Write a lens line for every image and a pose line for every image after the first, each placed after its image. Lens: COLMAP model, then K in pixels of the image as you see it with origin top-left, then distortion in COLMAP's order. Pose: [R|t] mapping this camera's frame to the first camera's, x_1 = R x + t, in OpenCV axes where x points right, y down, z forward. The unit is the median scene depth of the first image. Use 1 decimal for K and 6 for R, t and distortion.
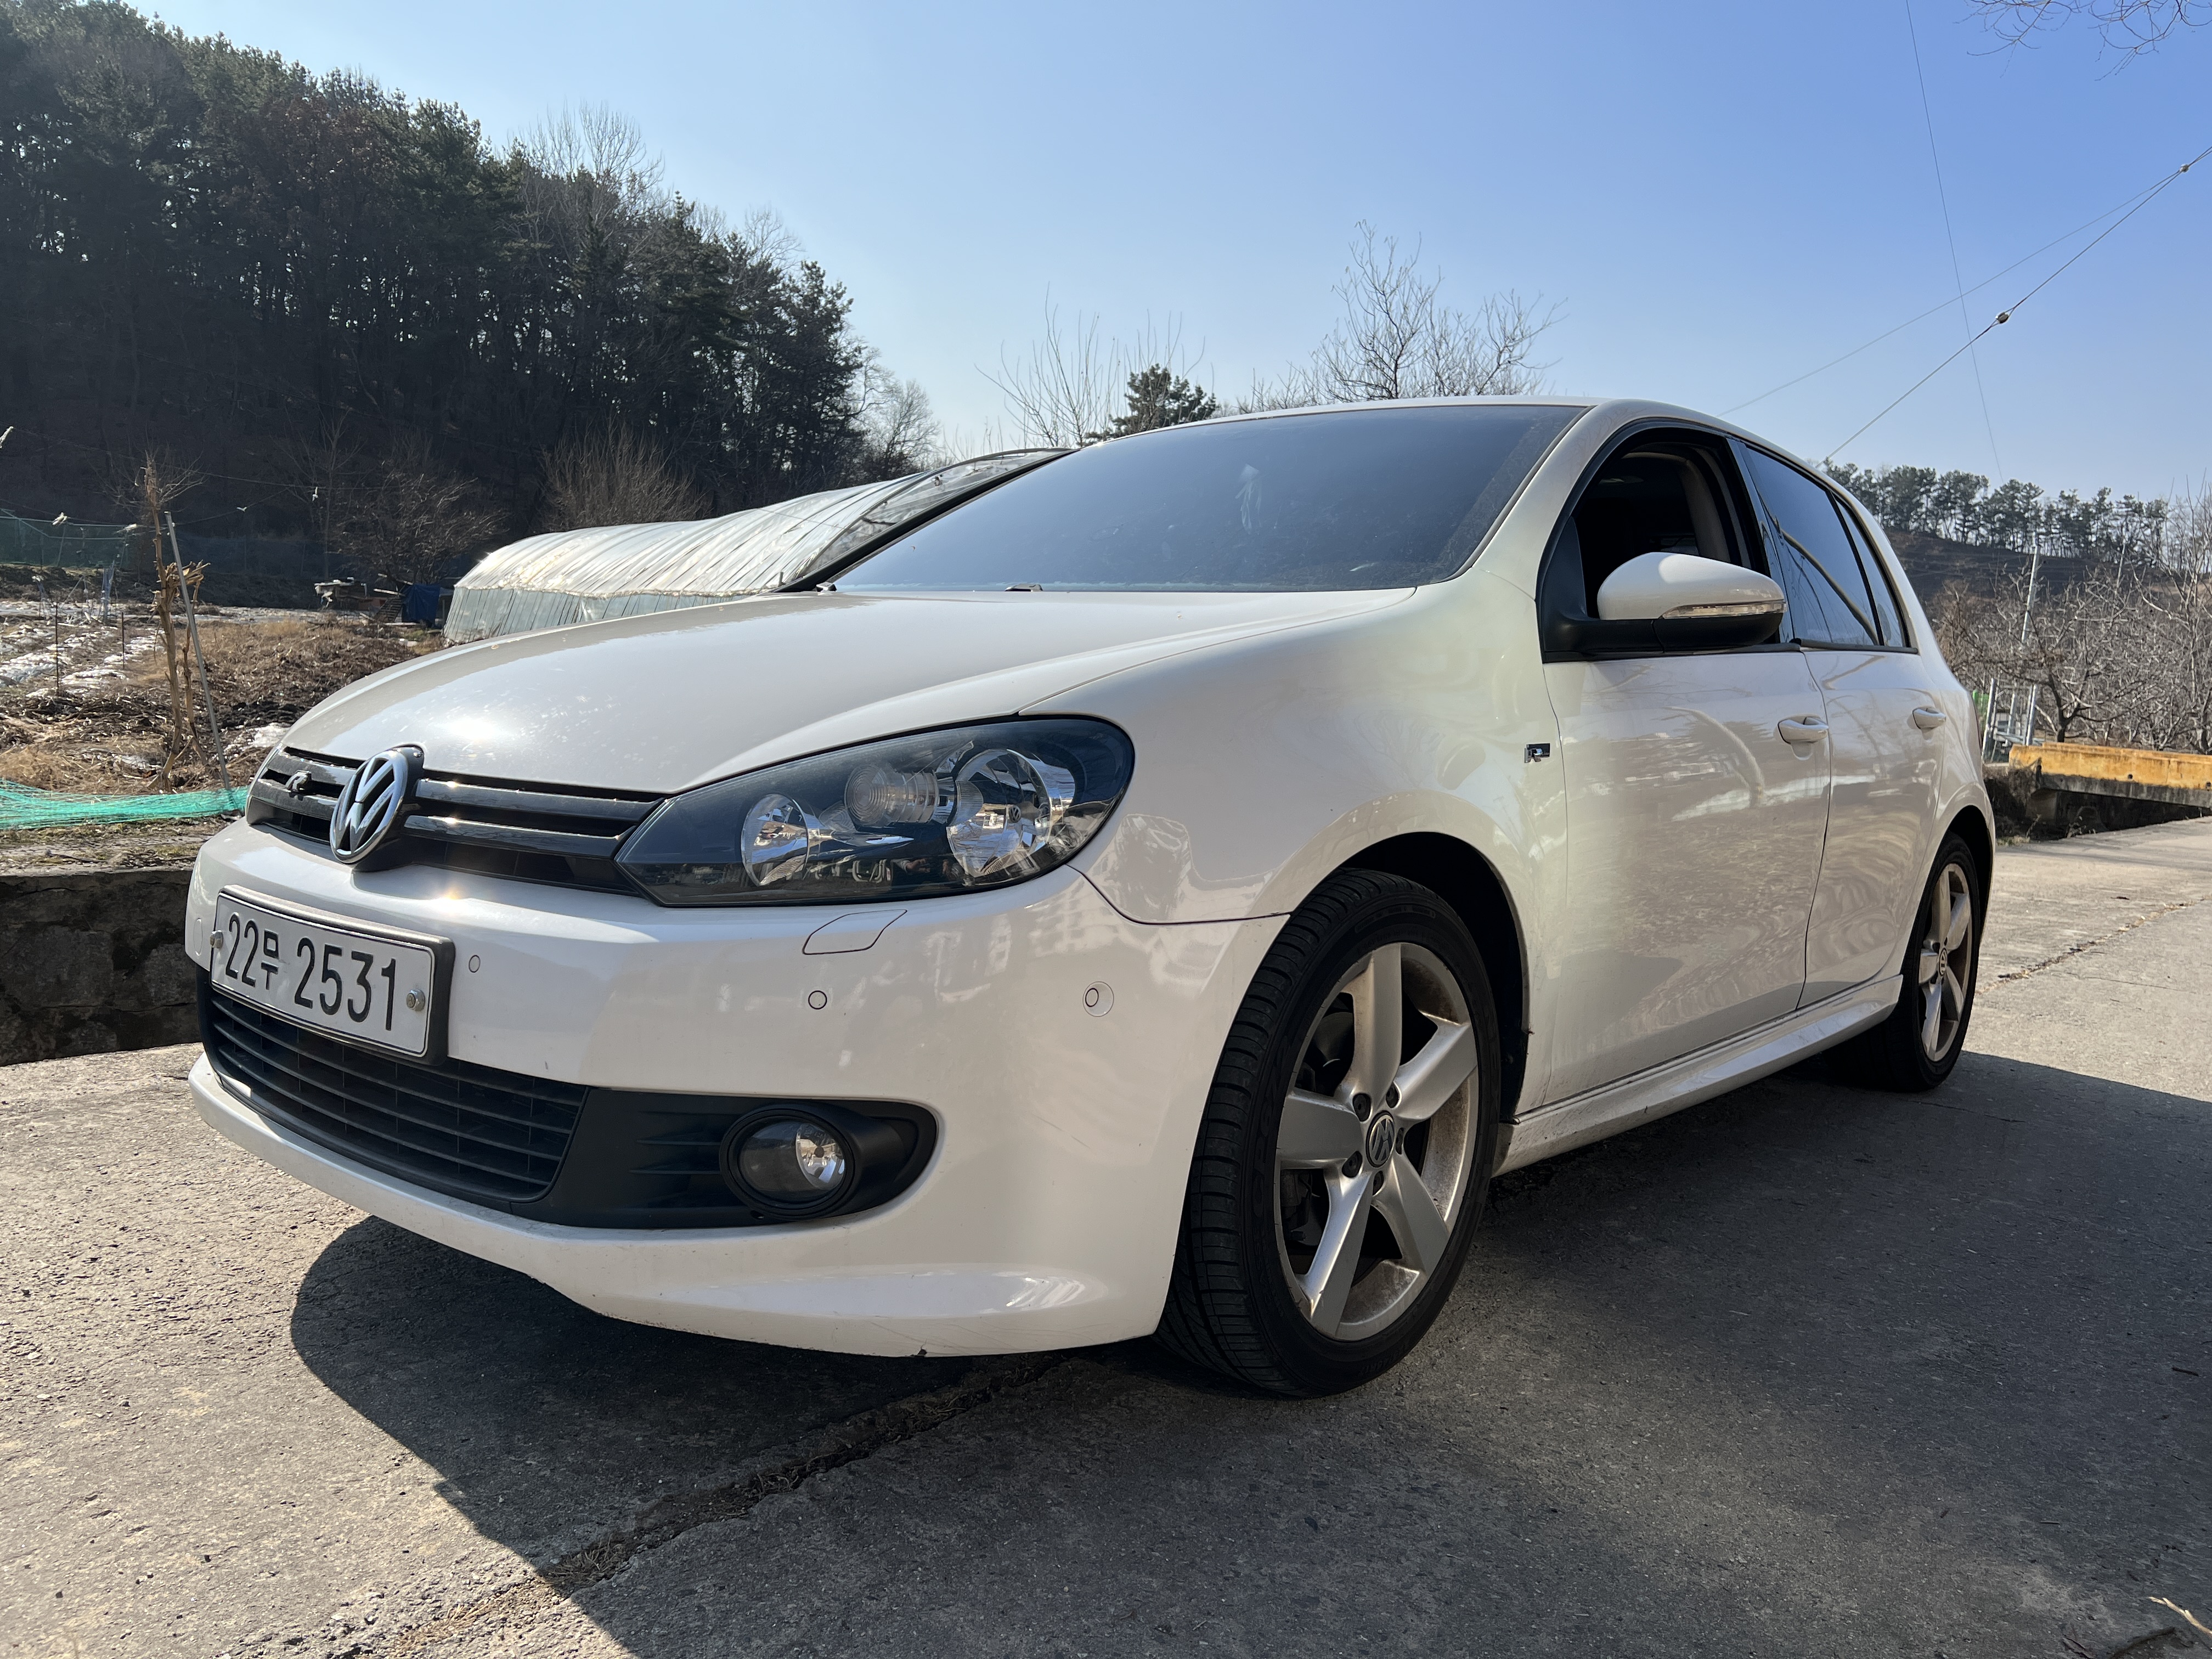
lens RADIAL K [[1684.4, 0, 1092.5], [0, 1684.4, 834.2], [0, 0, 1]] dist [0.034669, -0.034654]
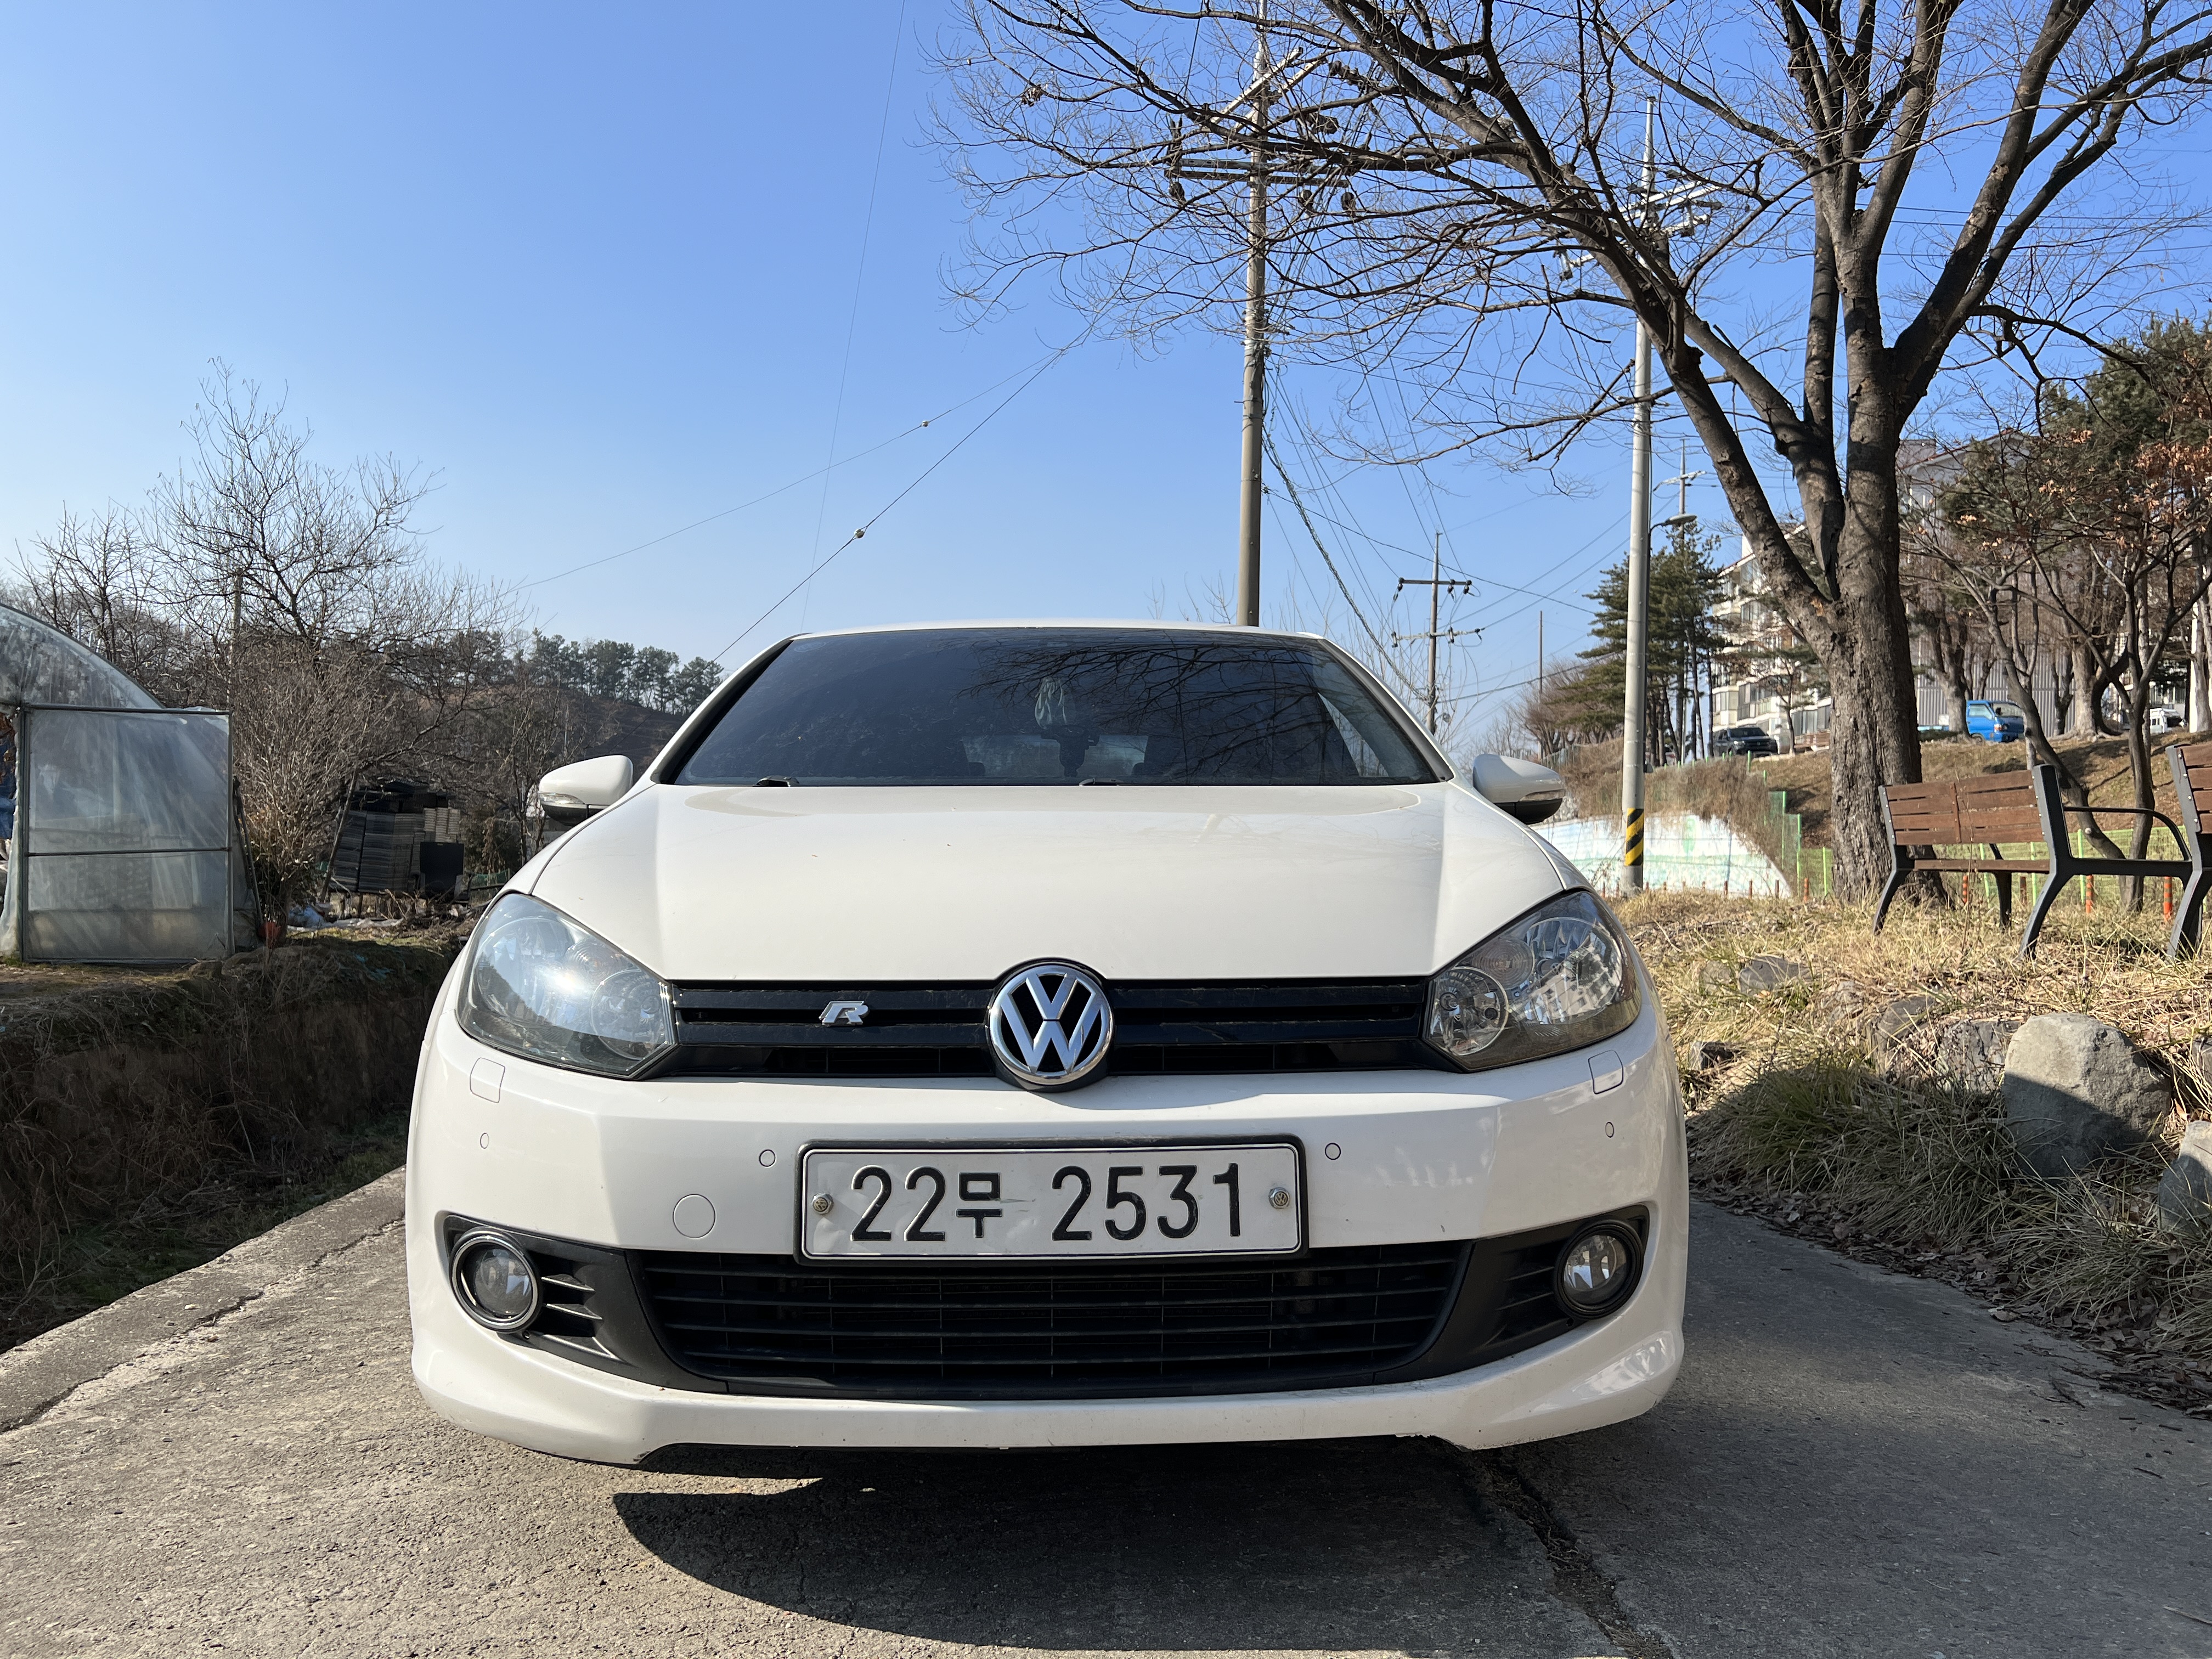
lens RADIAL K [[1684.4, 0, 1101.5], [0, 1684.4, 821.2], [0, 0, 1]] dist [0.034669, -0.034654]
pose [[0.736728, -0.024420, 0.675748, -1.037447], [0.093100, 0.993493, -0.065600, -0.064907], [-0.669749, 0.111242, 0.734208, 0.257523]]
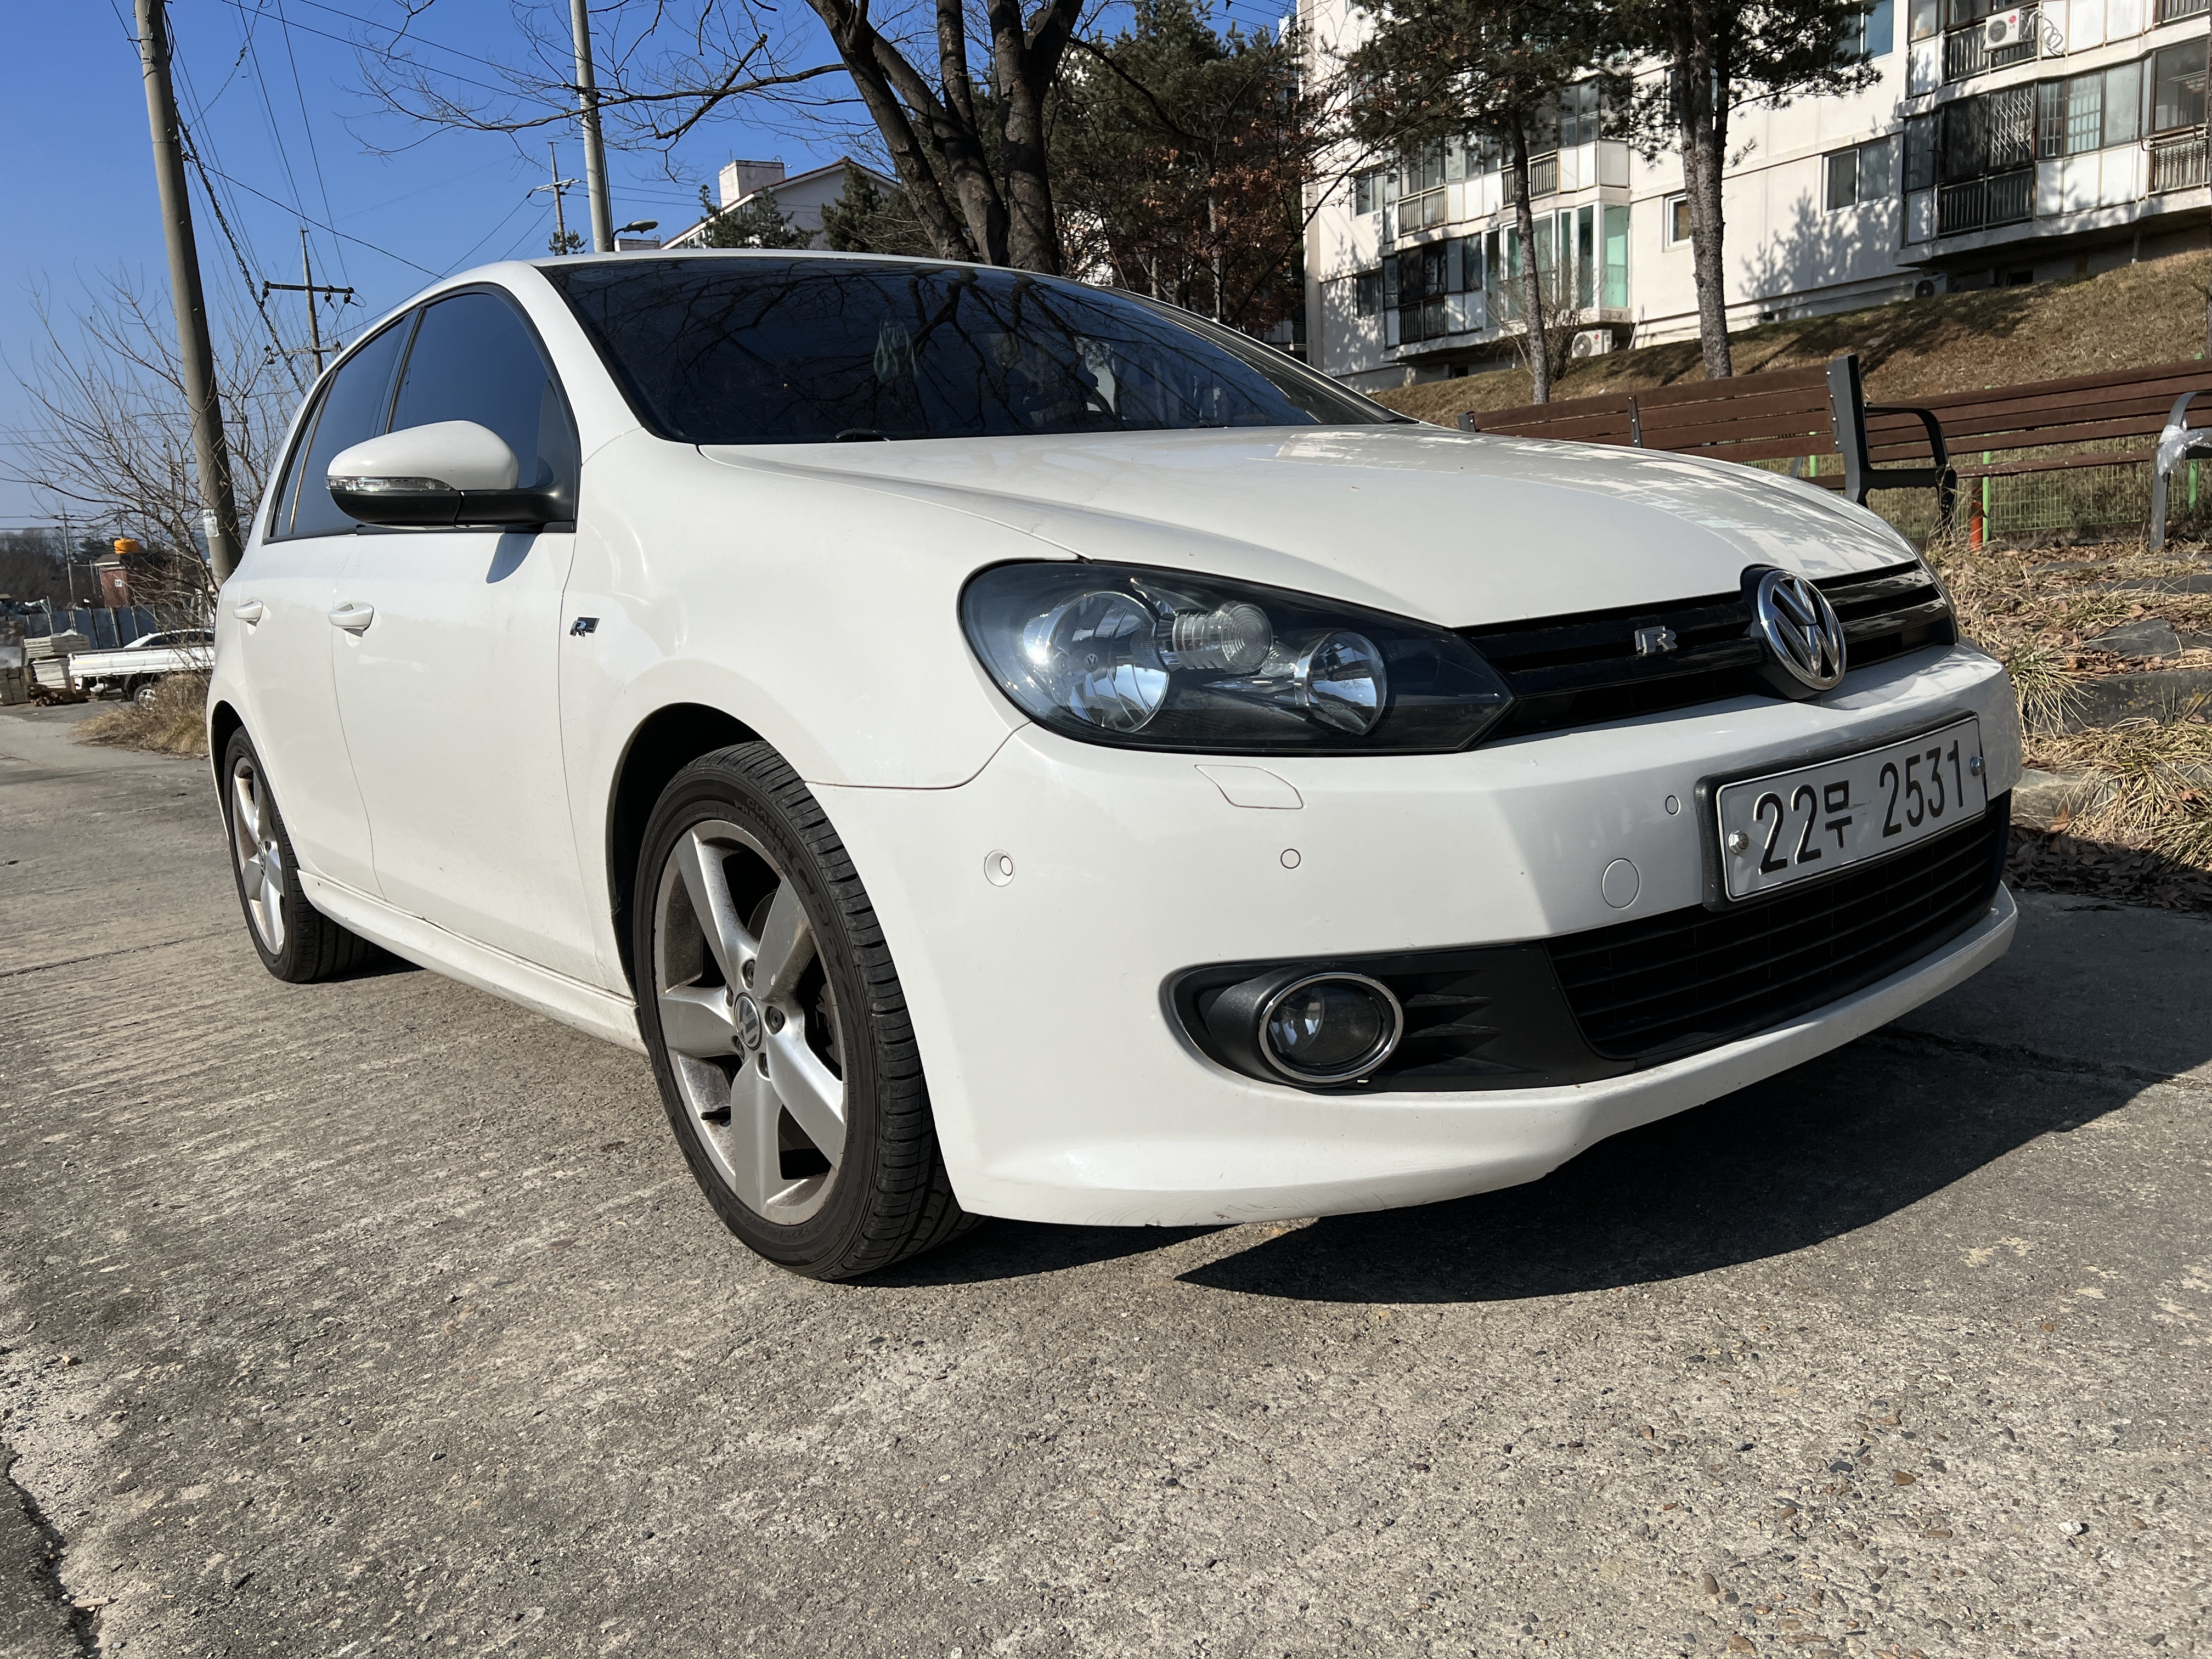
lens RADIAL K [[1684.4, 0, 1130.1], [0, 1684.4, 823.1], [0, 0, 1]] dist [0.034669, -0.034654]
pose [[0.170318, -0.211589, 0.962404, -1.383748], [0.177572, 0.967276, 0.181235, -0.145427], [-0.969257, 0.140028, 0.202317, 1.166008]]
